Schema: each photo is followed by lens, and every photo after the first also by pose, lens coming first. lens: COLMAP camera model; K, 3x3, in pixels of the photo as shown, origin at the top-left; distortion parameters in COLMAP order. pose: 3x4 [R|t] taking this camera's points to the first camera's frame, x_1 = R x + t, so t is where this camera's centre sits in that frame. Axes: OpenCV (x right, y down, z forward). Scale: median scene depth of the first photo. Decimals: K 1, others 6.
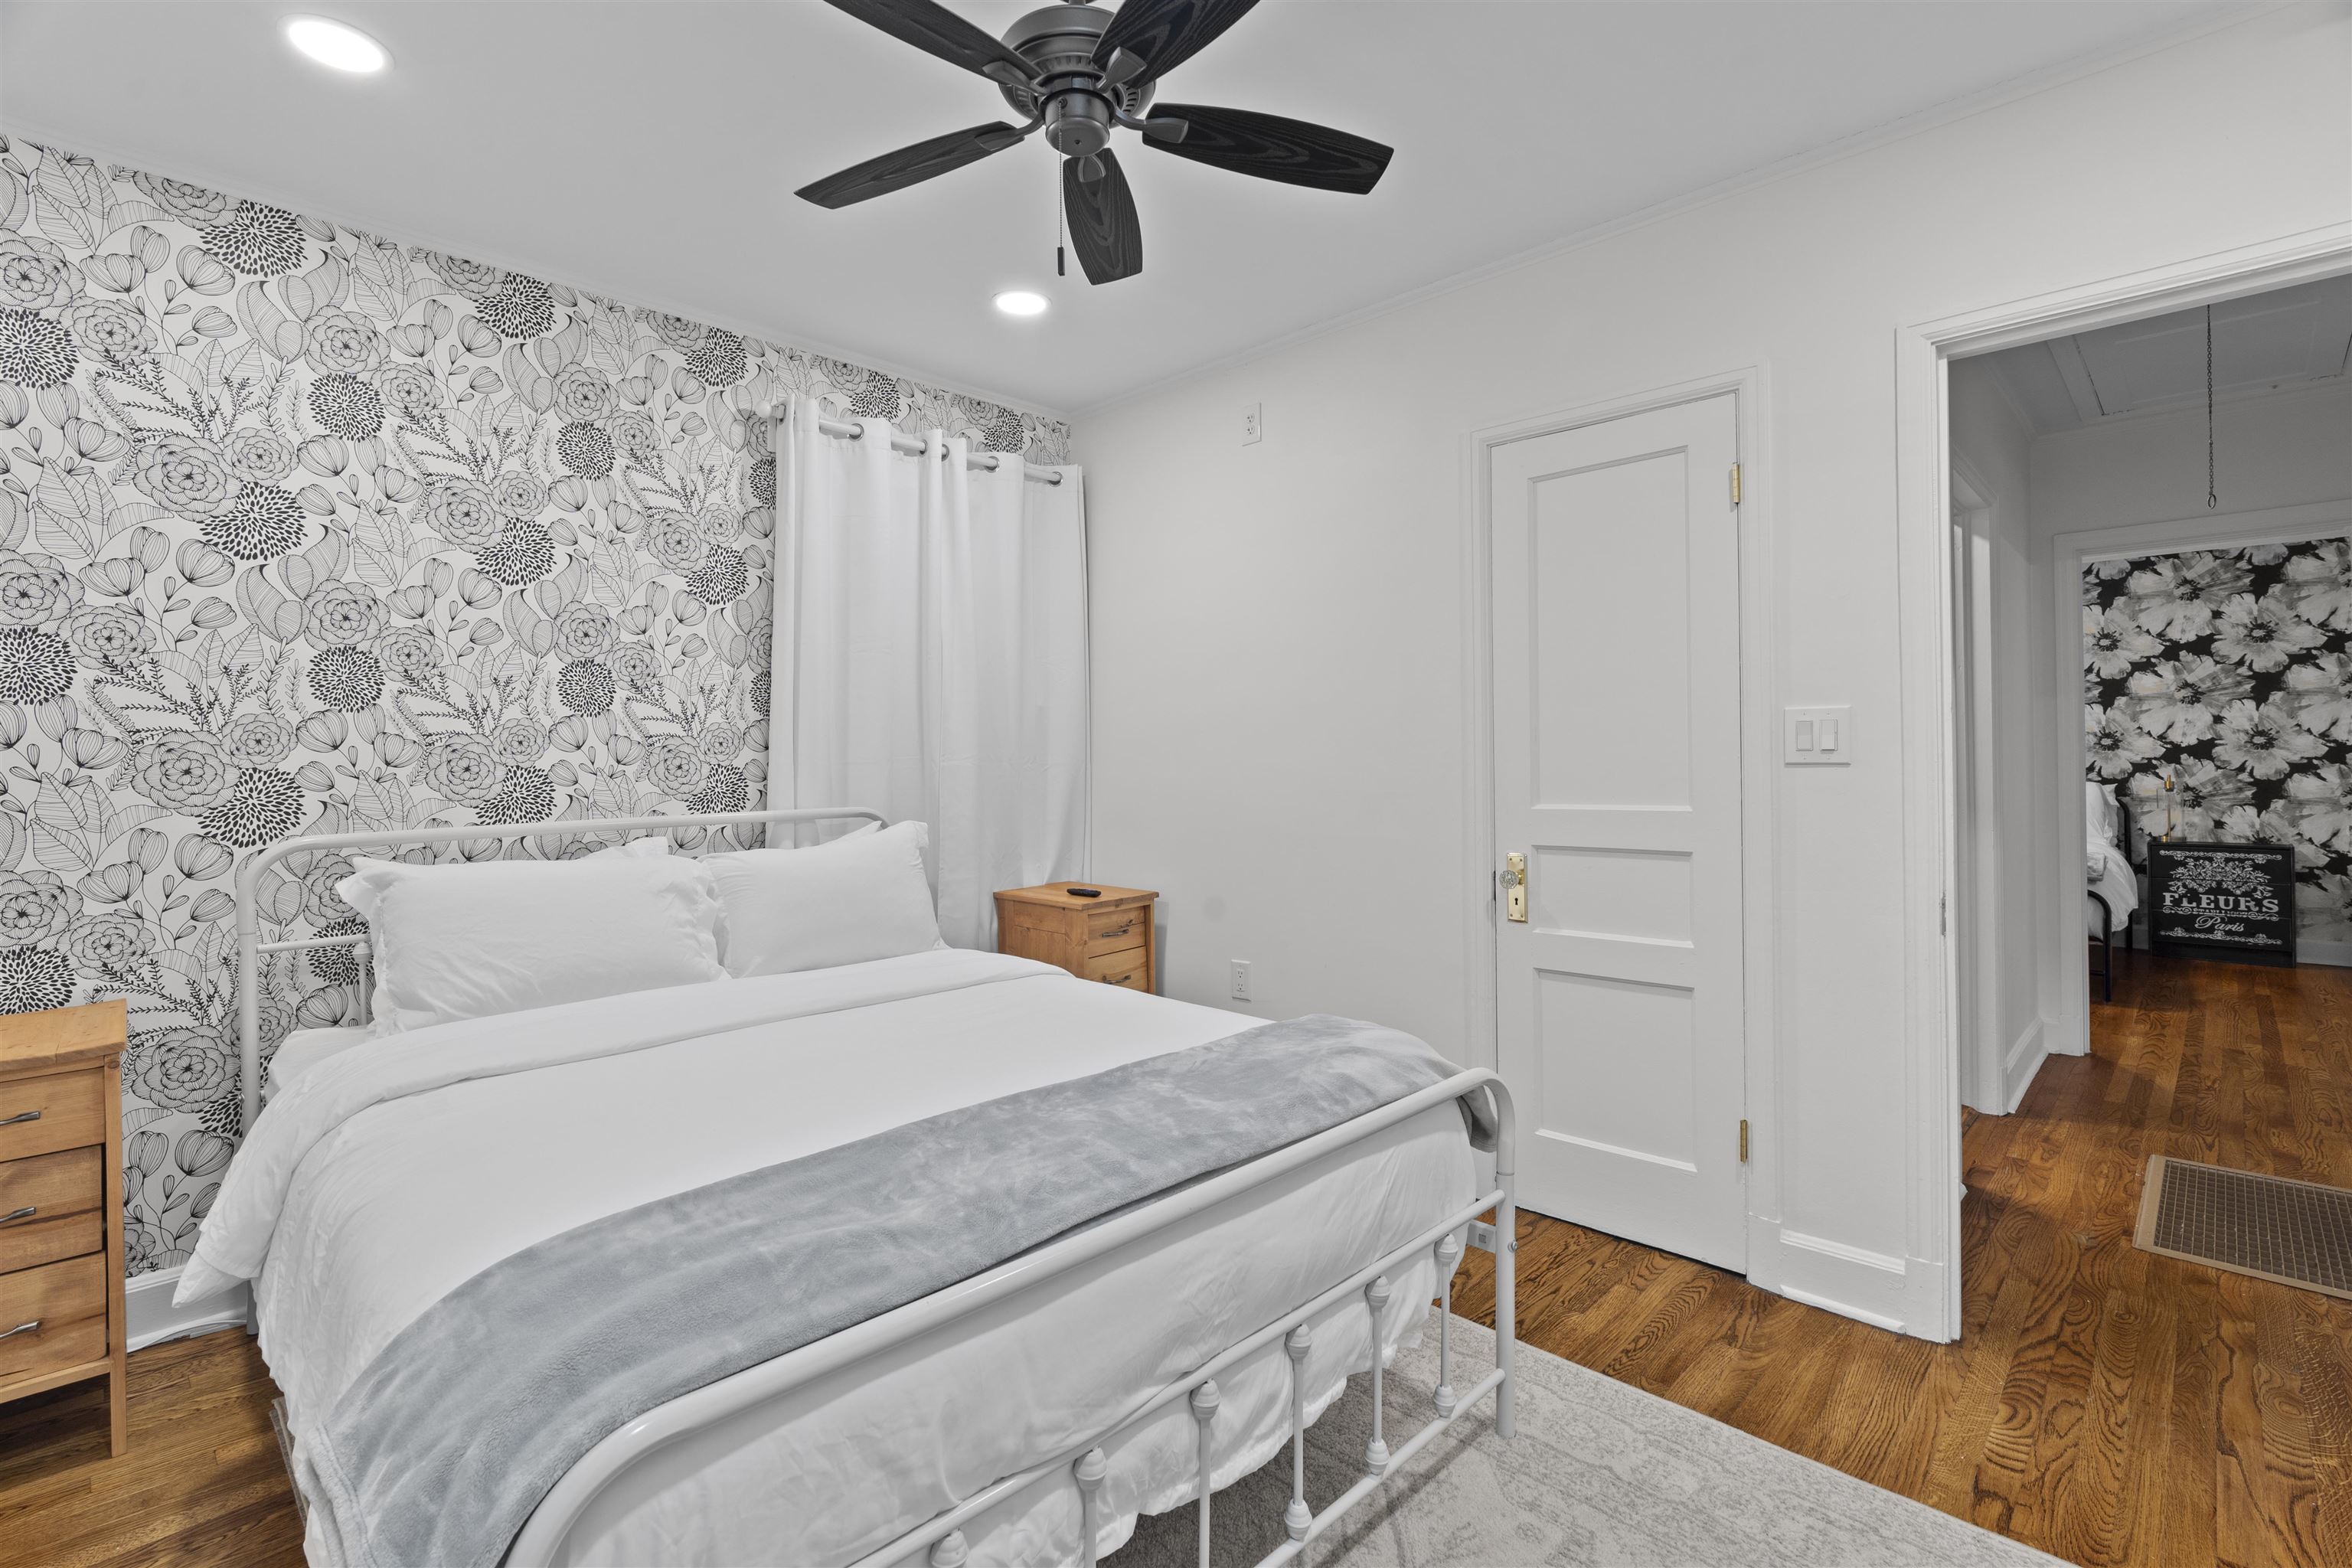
lens RADIAL K [[1070.8, 0, 1179.4], [0, 1070.8, 759.4], [0, 0, 1]] dist [-0.007808, 0.002262]
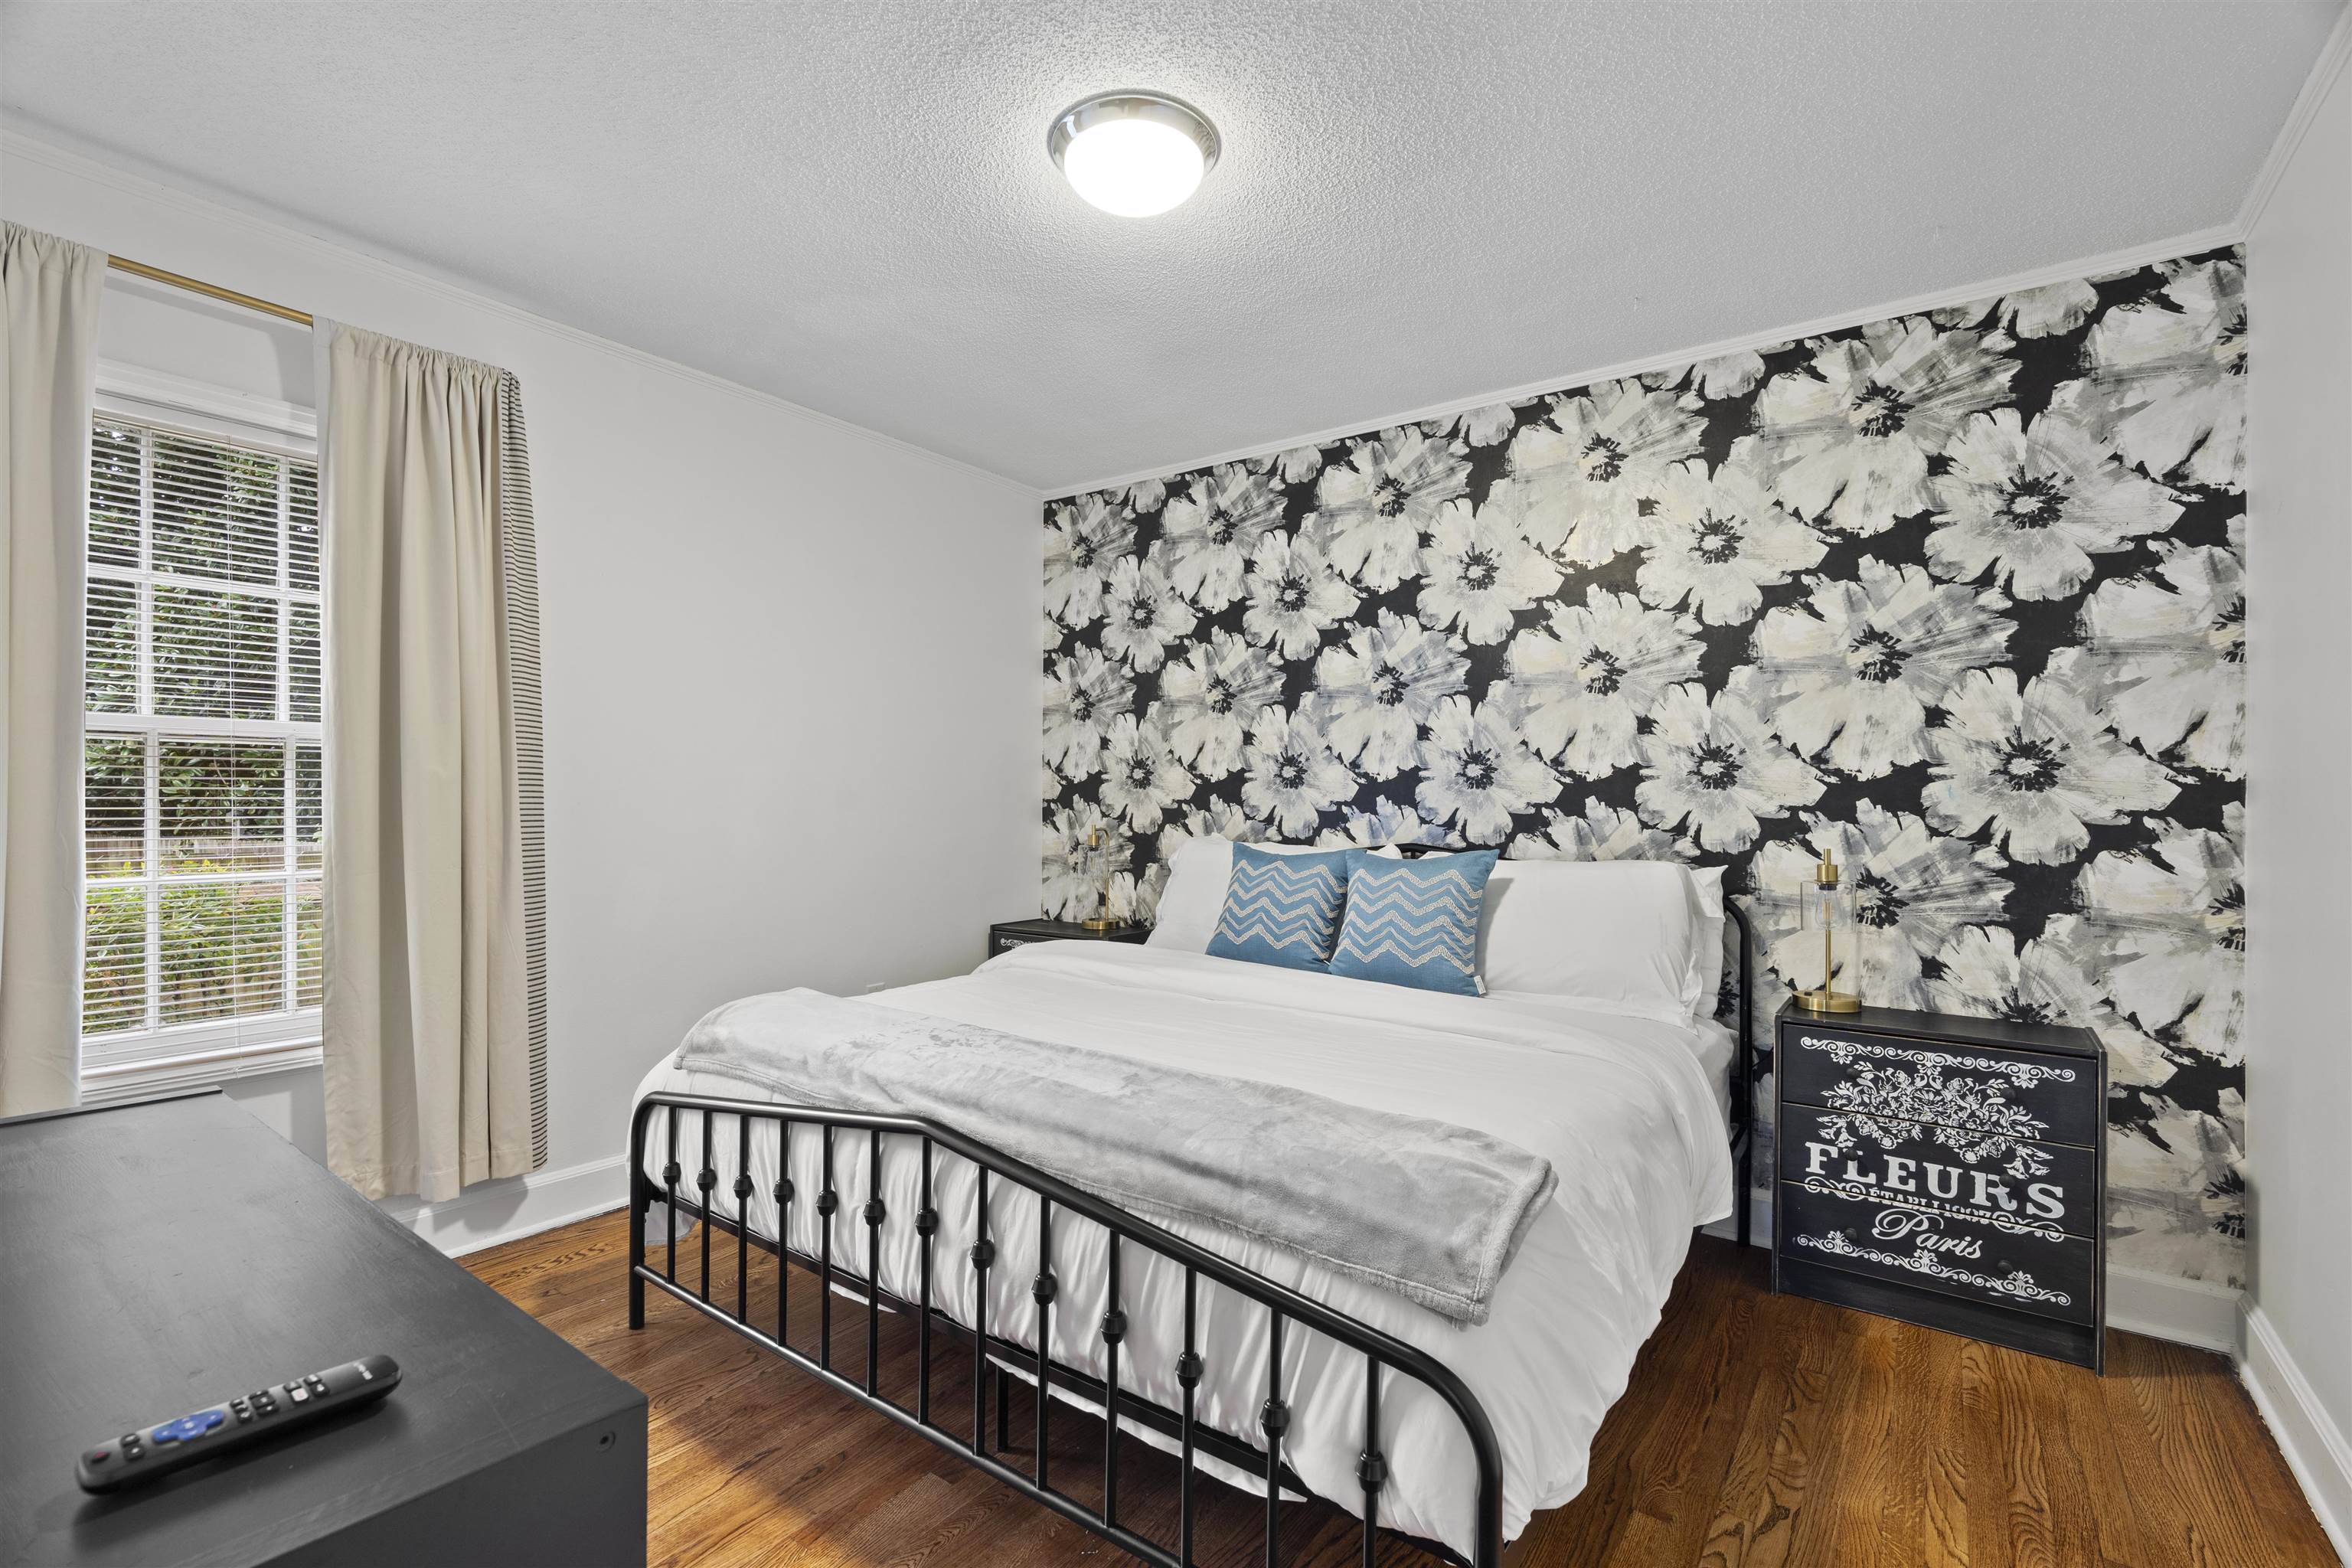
lens RADIAL K [[1070.8, 0, 1169.2], [0, 1070.8, 802.0], [0, 0, 1]] dist [-0.007808, 0.002262]
pose [[0.989076, 0.011979, 0.146919, 0.627145], [-0.013712, 0.999848, 0.010786, -0.004769], [-0.146768, -0.012683, 0.989090, 0.640195]]
